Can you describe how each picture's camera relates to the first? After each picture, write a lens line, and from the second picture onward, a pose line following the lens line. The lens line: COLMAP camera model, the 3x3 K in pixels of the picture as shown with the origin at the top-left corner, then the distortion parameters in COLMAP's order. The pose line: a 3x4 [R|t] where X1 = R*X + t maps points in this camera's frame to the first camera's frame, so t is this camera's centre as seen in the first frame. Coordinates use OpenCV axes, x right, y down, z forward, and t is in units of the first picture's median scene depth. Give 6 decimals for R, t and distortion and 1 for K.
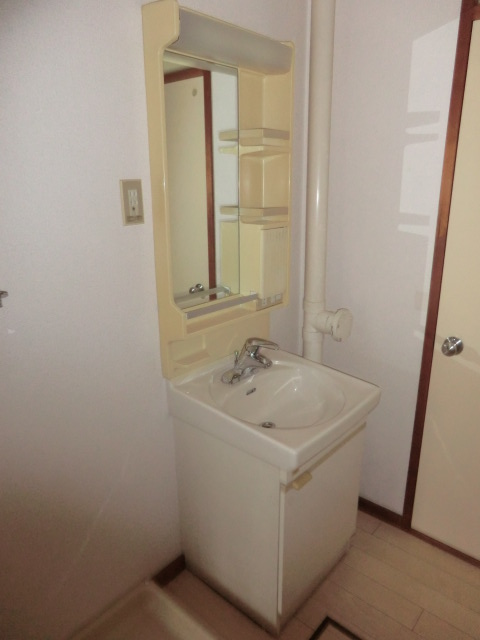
lens RADIAL K [[473.5, 0, 240.0], [0, 473.5, 320.0], [0, 0, 1]] dist [-0.208263, 0.283872]
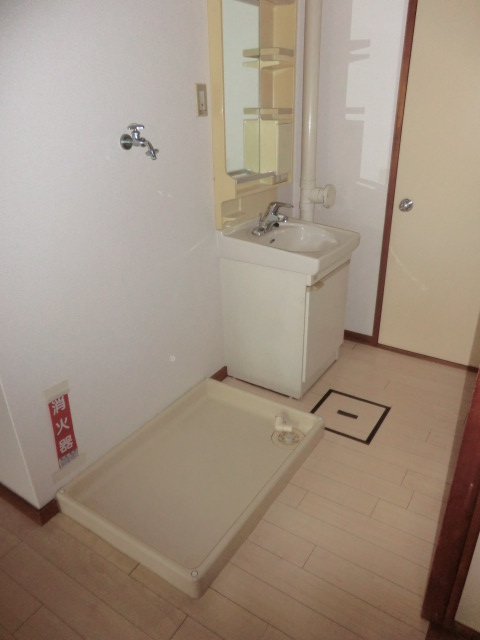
lens RADIAL K [[468.7, 0, 240.0], [0, 468.7, 320.0], [0, 0, 1]] dist [-0.057504, 0.004382]
pose [[0.989602, -0.068959, 0.126224, -0.278047], [0.051224, 0.989007, 0.138713, 0.190967], [-0.134402, -0.130805, 0.982256, -0.437579]]
